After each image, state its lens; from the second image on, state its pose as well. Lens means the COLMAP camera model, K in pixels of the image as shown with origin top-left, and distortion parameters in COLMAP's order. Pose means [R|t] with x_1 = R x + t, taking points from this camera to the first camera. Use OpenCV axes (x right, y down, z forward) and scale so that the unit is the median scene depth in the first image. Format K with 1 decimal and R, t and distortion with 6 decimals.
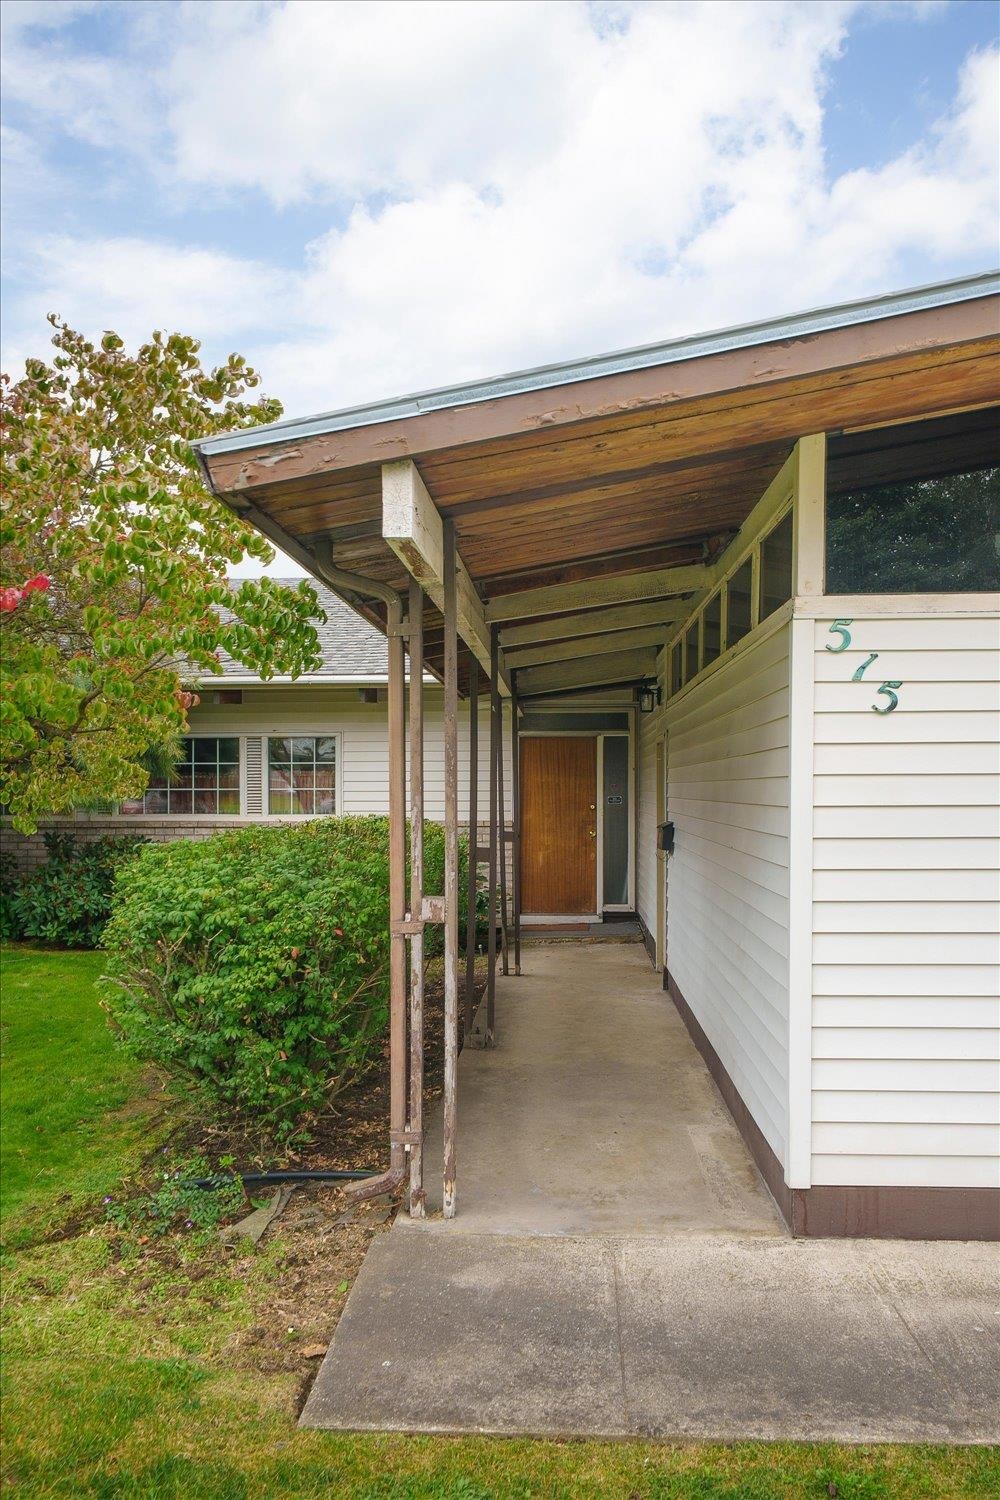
lens RADIAL K [[1235.6, 0, 505.0], [0, 1235.6, 775.9], [0, 0, 1]] dist [0.005810, 0.000796]
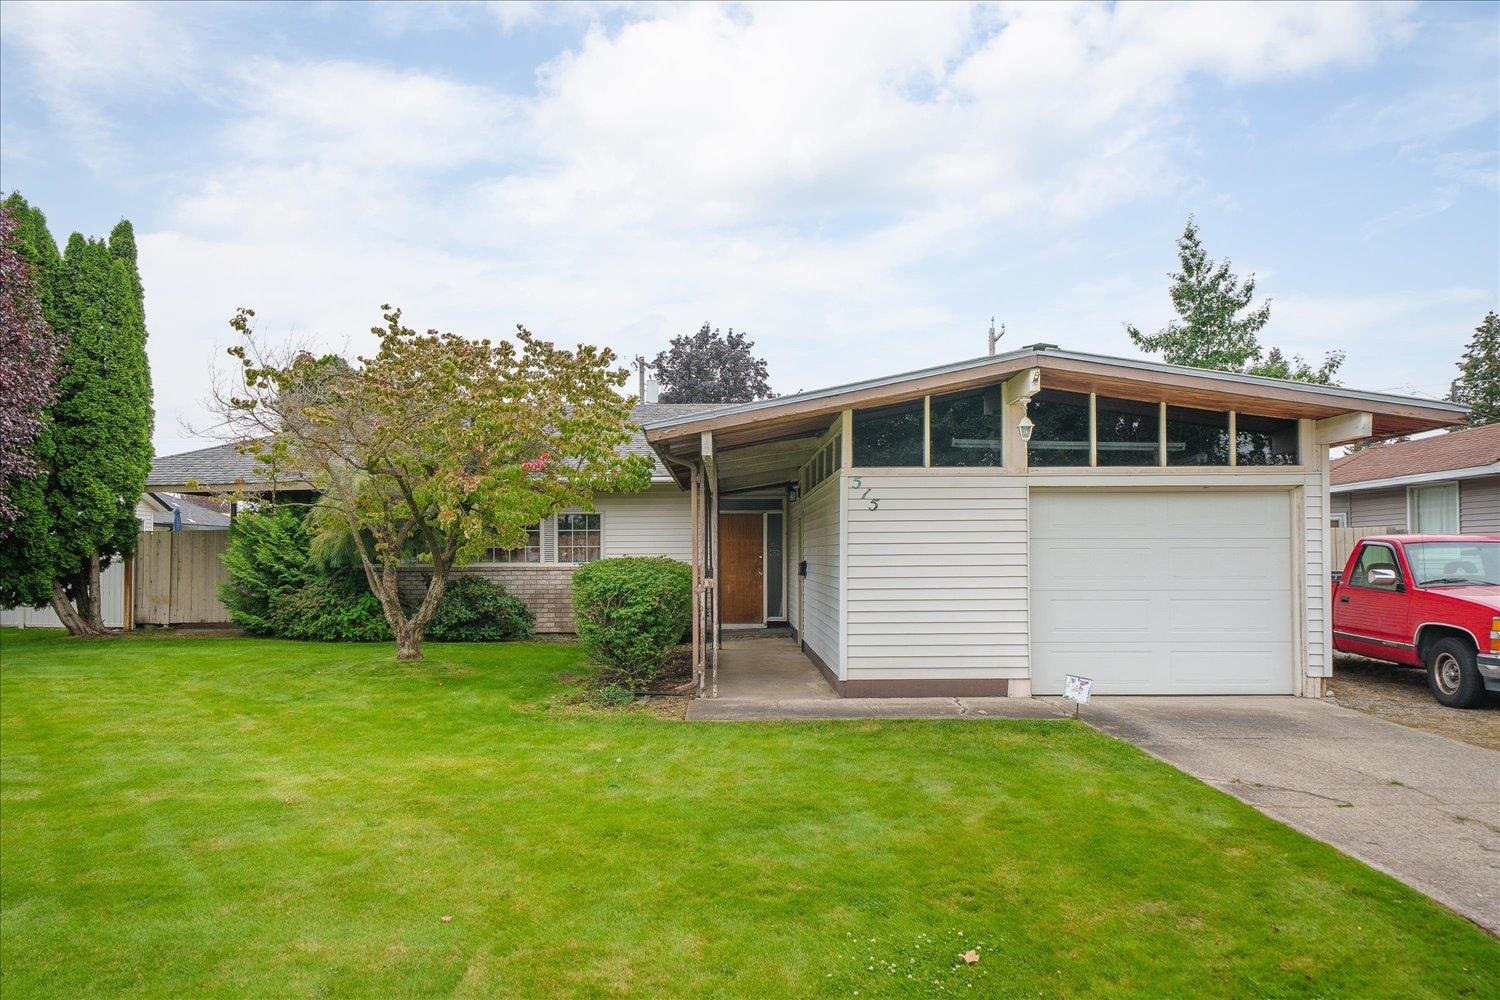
lens RADIAL K [[1235.6, 0, 730.4], [0, 1235.6, 508.5], [0, 0, 1]] dist [0.005810, 0.000796]
pose [[0.998440, 0.000682, 0.055823, -0.100995], [0.001017, 0.999537, -0.030399, 0.017726], [-0.055818, 0.030409, 0.997978, -1.048855]]
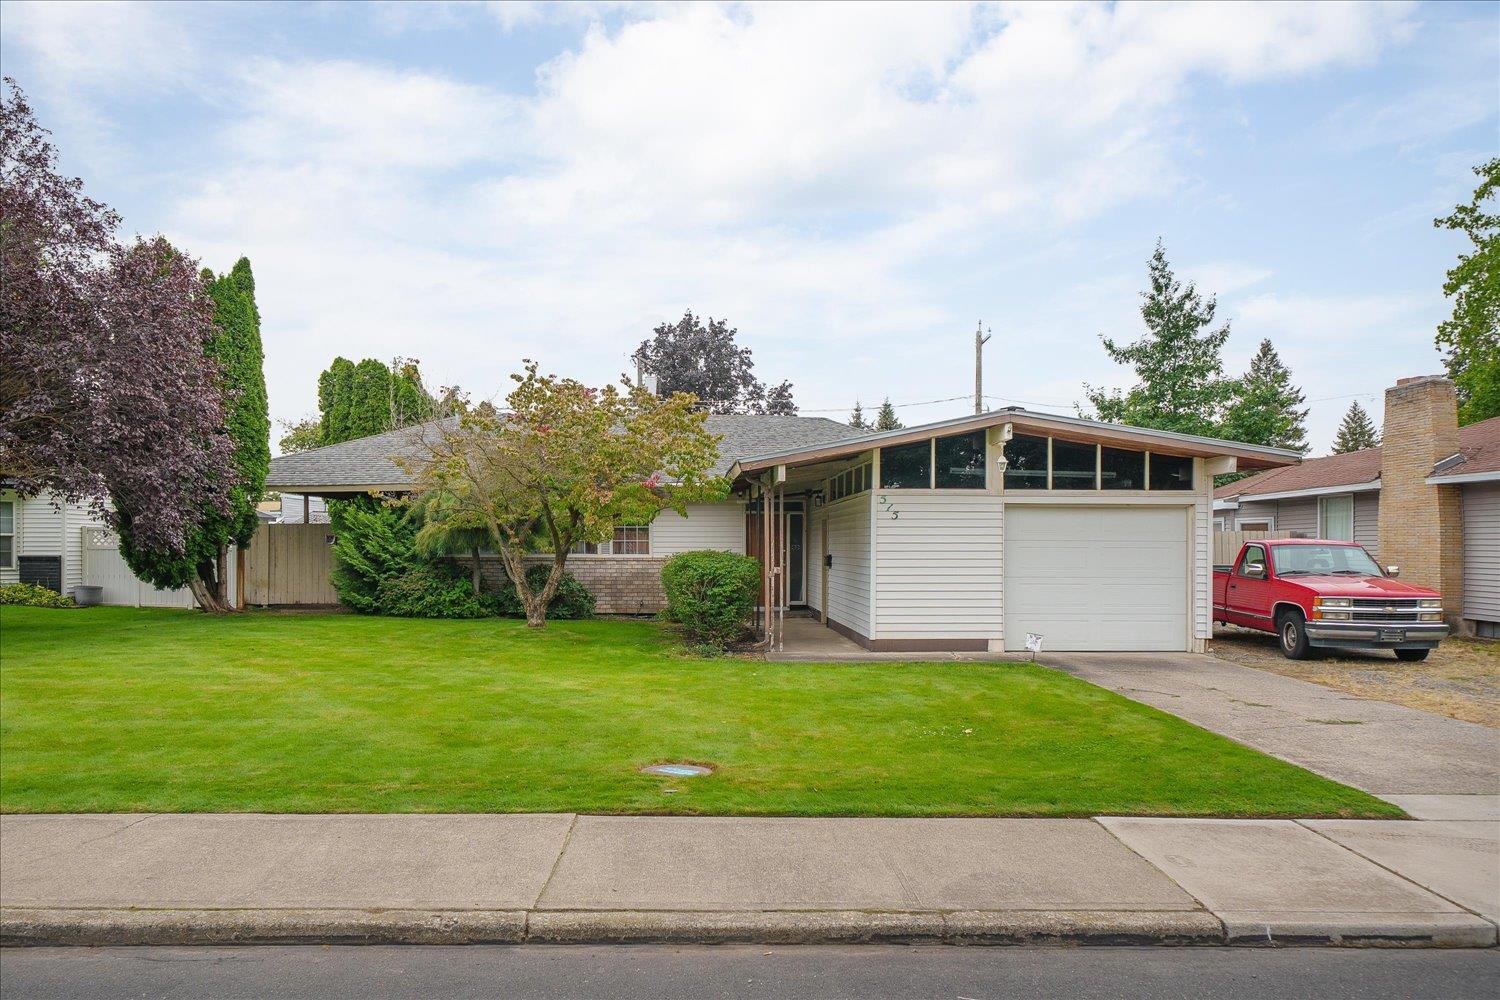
lens RADIAL K [[1440.0, 0, 750.0], [0, 1440.0, 500.0], [0, 0, 1]] dist [0.001632, -0.011202]
pose [[0.994038, 0.010013, 0.108570, -0.384621], [-0.007339, 0.999661, -0.024993, 0.003715], [-0.108783, 0.024048, 0.993775, -2.079216]]
